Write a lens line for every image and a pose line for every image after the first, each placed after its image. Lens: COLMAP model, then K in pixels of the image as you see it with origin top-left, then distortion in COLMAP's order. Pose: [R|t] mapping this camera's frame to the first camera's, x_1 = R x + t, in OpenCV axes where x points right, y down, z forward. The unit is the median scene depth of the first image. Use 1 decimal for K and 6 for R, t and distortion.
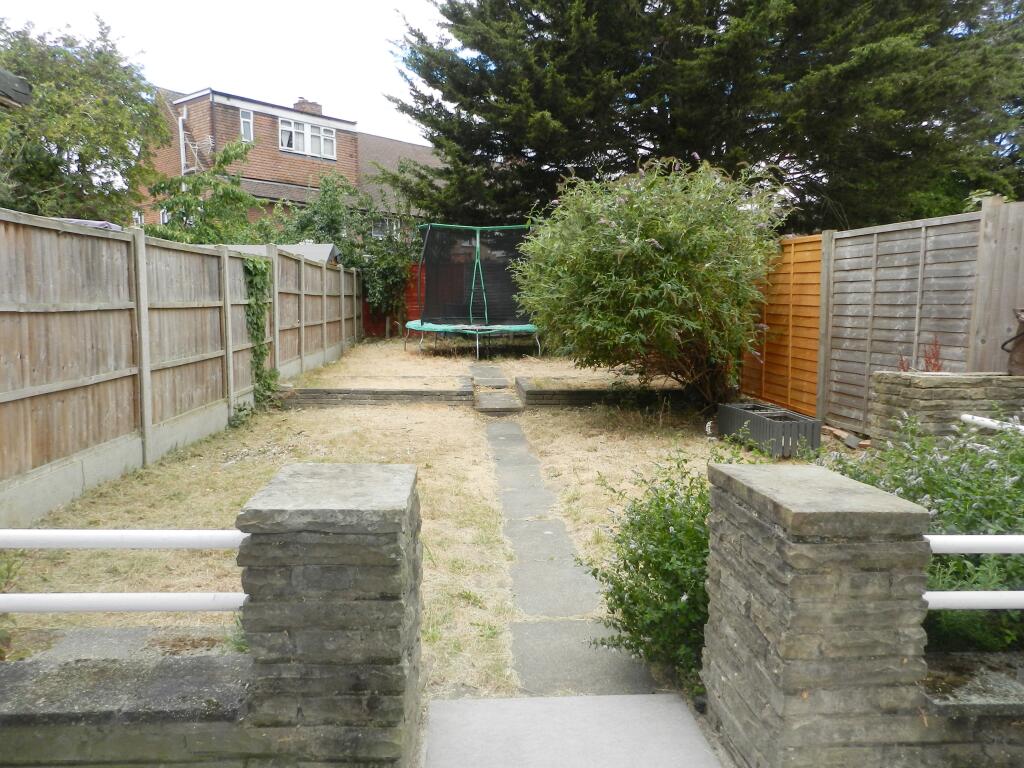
lens RADIAL K [[739.5, 0, 512.0], [0, 739.5, 384.0], [0, 0, 1]] dist [-0.005891, -0.002076]
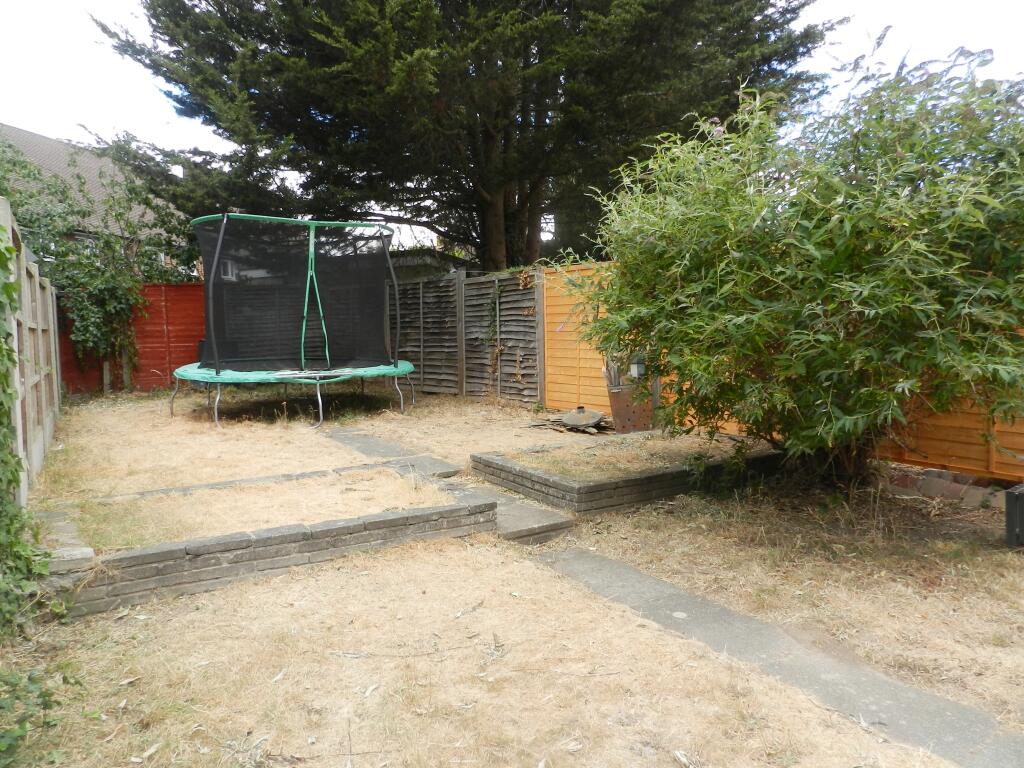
lens RADIAL K [[693.1, 0, 512.0], [0, 693.1, 384.0], [0, 0, 1]] dist [0.000637, -0.000423]
pose [[0.887164, -0.056475, 0.457986, -0.309575], [0.074113, 0.997037, -0.020618, -0.074022], [-0.455464, 0.052234, 0.888720, 0.663343]]
